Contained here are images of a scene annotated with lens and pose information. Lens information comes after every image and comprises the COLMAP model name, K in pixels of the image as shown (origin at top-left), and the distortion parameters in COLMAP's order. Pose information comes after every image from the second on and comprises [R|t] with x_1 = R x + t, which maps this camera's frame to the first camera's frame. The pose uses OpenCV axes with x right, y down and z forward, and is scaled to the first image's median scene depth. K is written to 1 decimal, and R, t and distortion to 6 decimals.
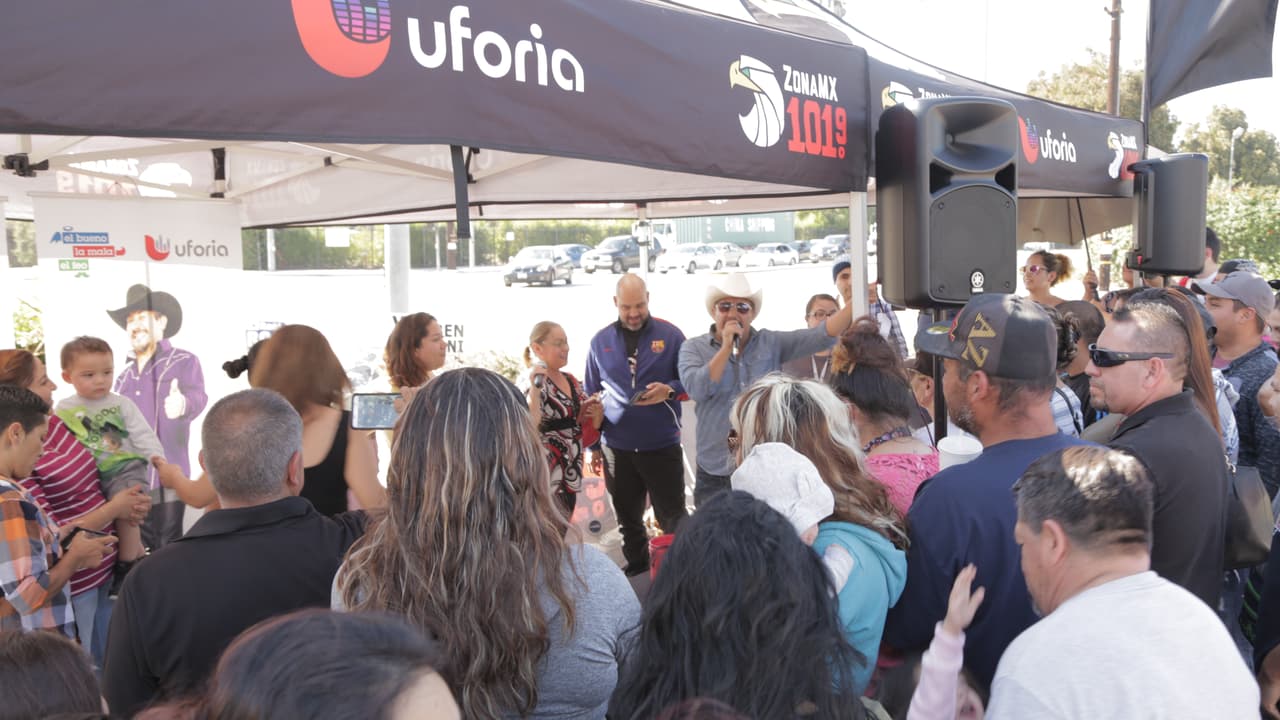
lens RADIAL K [[1297.4, 0, 640.0], [0, 1297.4, 360.0], [0, 0, 1]] dist [0.066861, 0.038139]
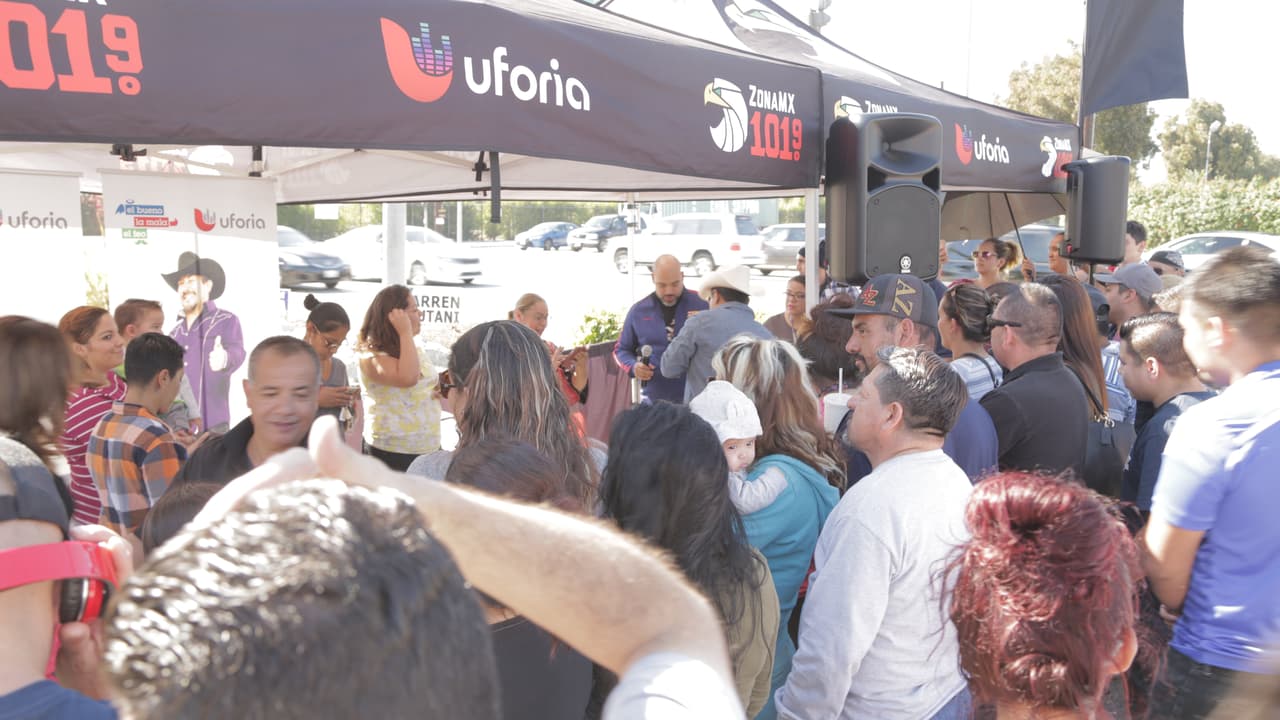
lens RADIAL K [[1297.4, 0, 640.0], [0, 1297.4, 360.0], [0, 0, 1]] dist [0.066861, 0.038139]
pose [[0.999706, 0.020293, 0.013303, -0.002983], [-0.020504, 0.999664, 0.015857, 0.010217], [-0.012977, -0.016125, 0.999786, -0.144103]]
